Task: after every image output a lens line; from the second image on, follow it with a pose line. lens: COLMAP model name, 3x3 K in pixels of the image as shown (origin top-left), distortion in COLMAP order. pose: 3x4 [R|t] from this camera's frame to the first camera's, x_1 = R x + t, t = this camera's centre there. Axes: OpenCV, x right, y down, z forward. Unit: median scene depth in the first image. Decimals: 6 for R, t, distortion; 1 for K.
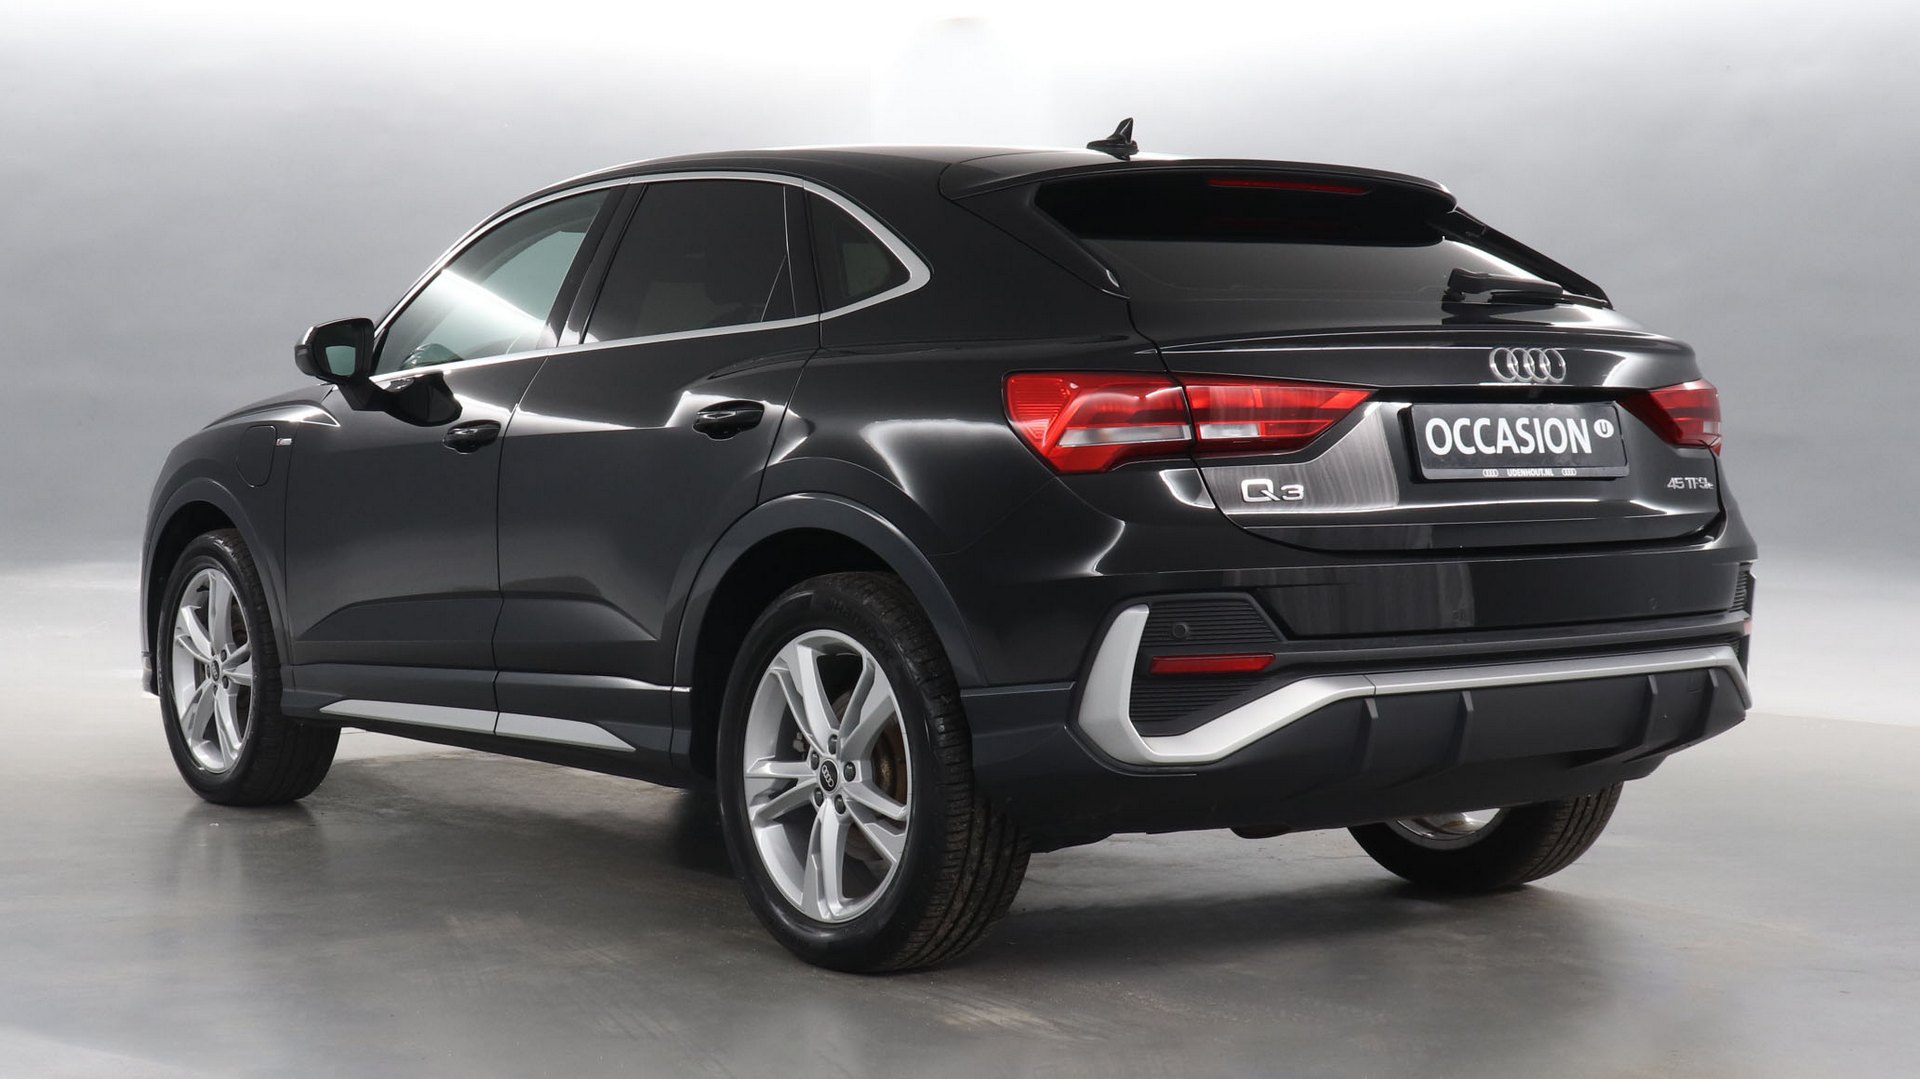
lens RADIAL K [[2881.5, 0, 901.0], [0, 2881.5, 538.0], [0, 0, 1]] dist [-0.012428, 0.004282]
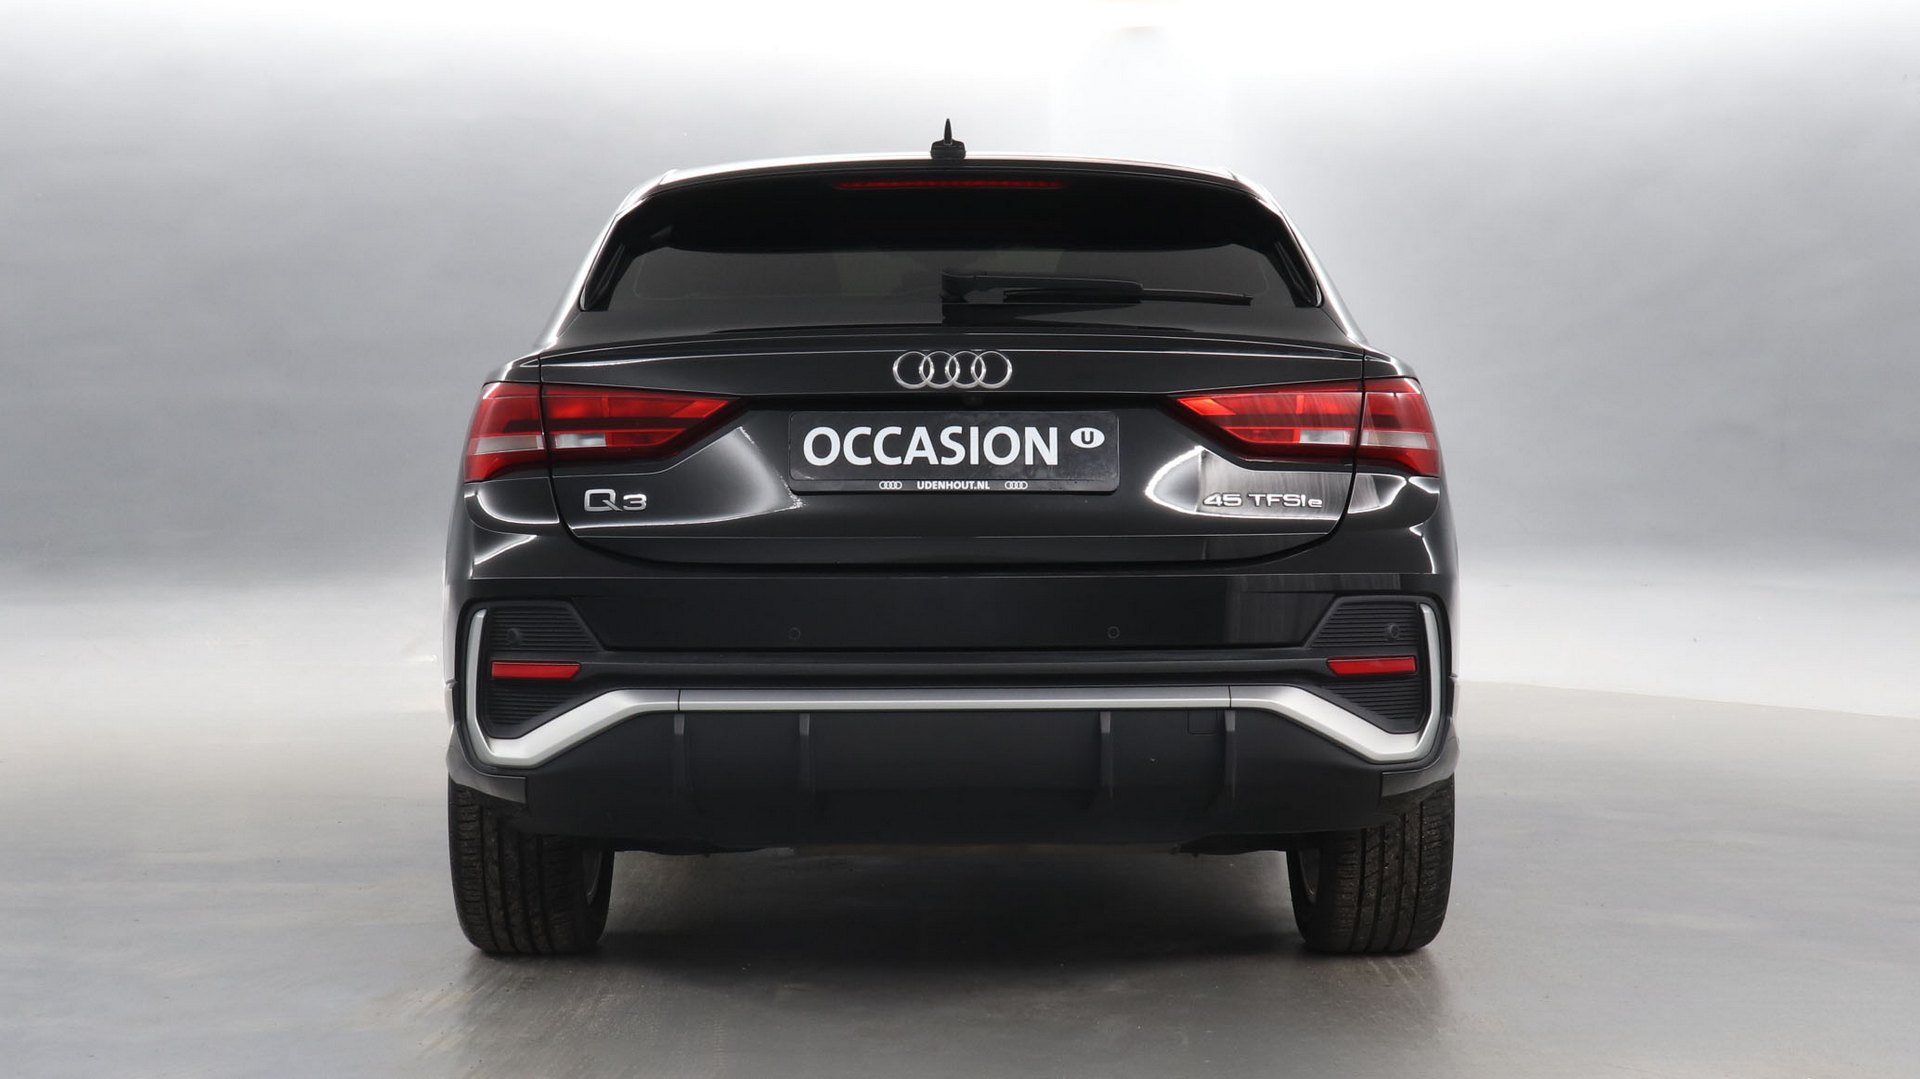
lens RADIAL K [[2881.5, 0, 901.0], [0, 2881.5, 538.0], [0, 0, 1]] dist [-0.012428, 0.004282]
pose [[0.797960, 0.019768, -0.602386, 0.768522], [-0.022376, 0.999745, 0.003166, -0.008349], [0.602294, 0.010953, 0.798199, 0.250096]]
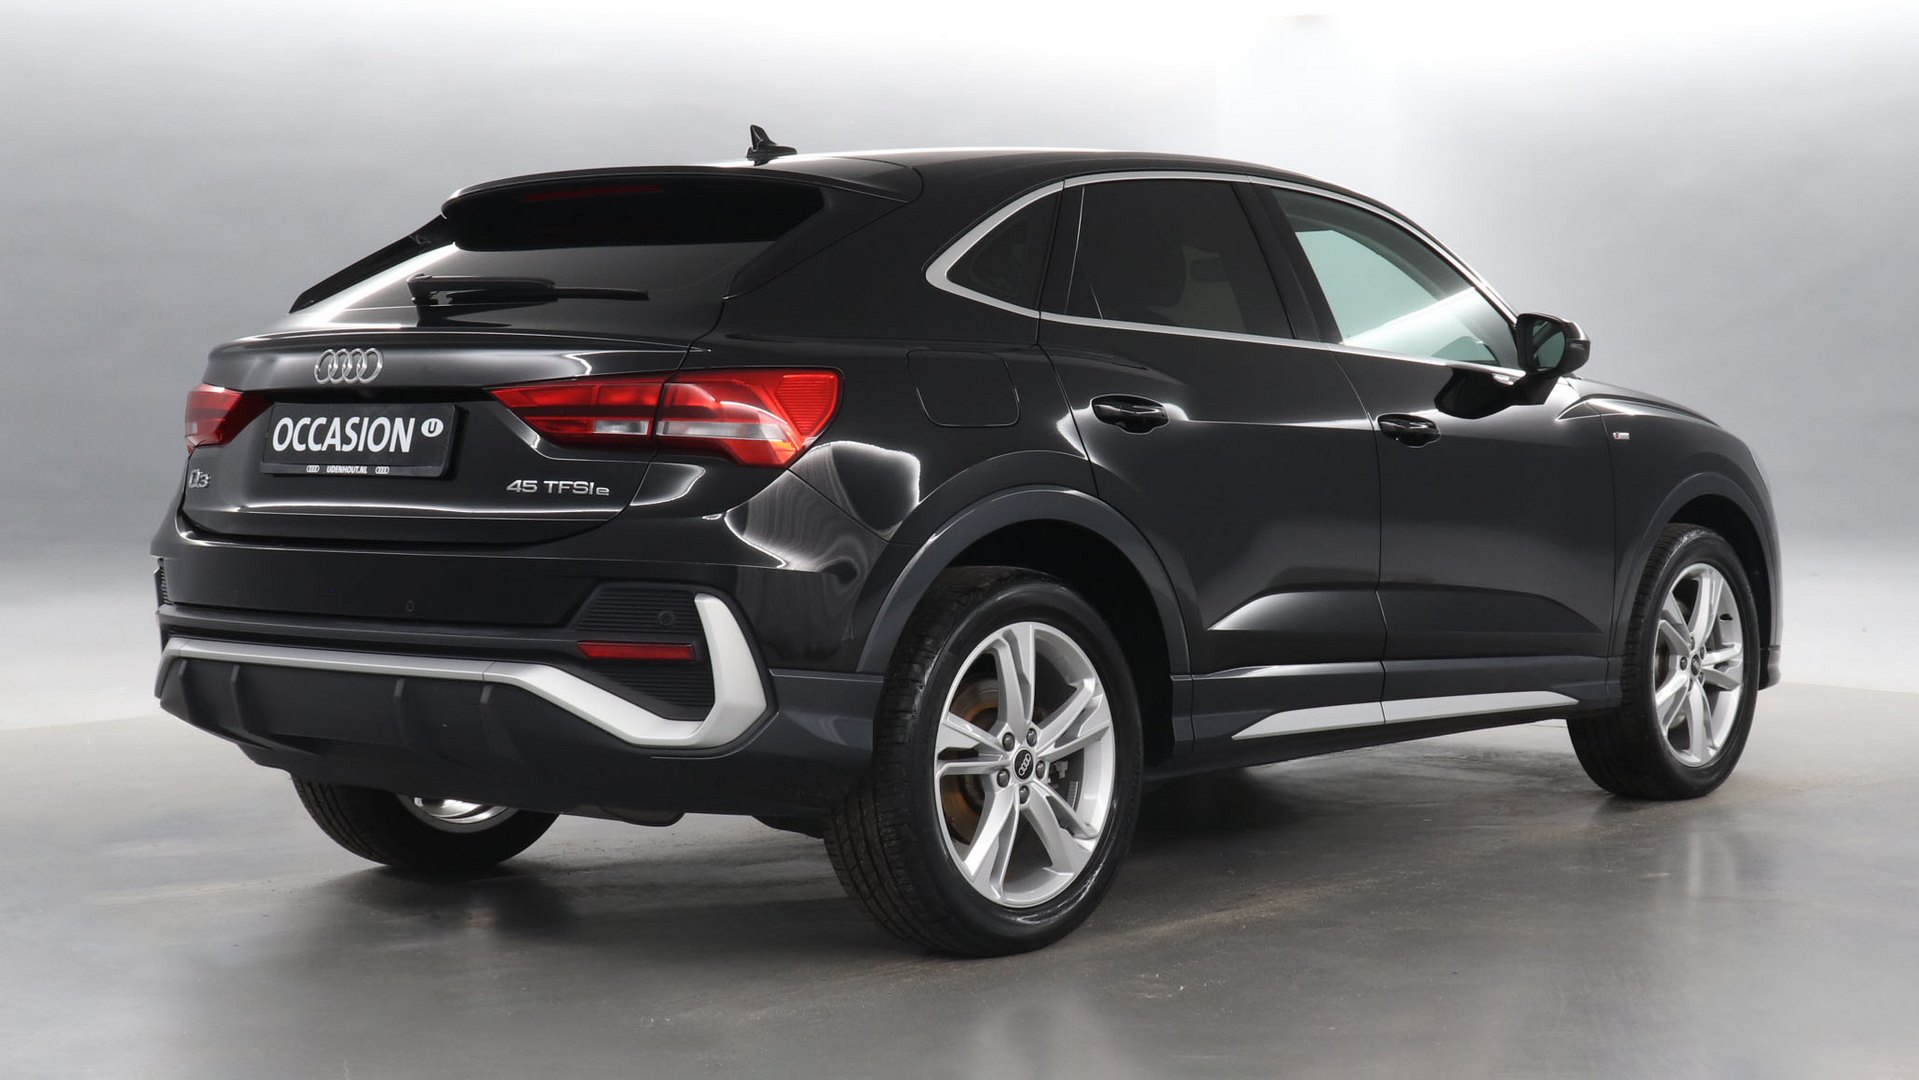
lens RADIAL K [[2880.0, 0, 900.6], [0, 2880.0, 538.5], [0, 0, 1]] dist [-0.012428, 0.004282]
pose [[0.208759, 0.041972, -0.977066, 1.286737], [-0.036591, 0.998714, 0.035084, -0.041930], [0.977282, 0.028428, 0.210027, 0.982439]]
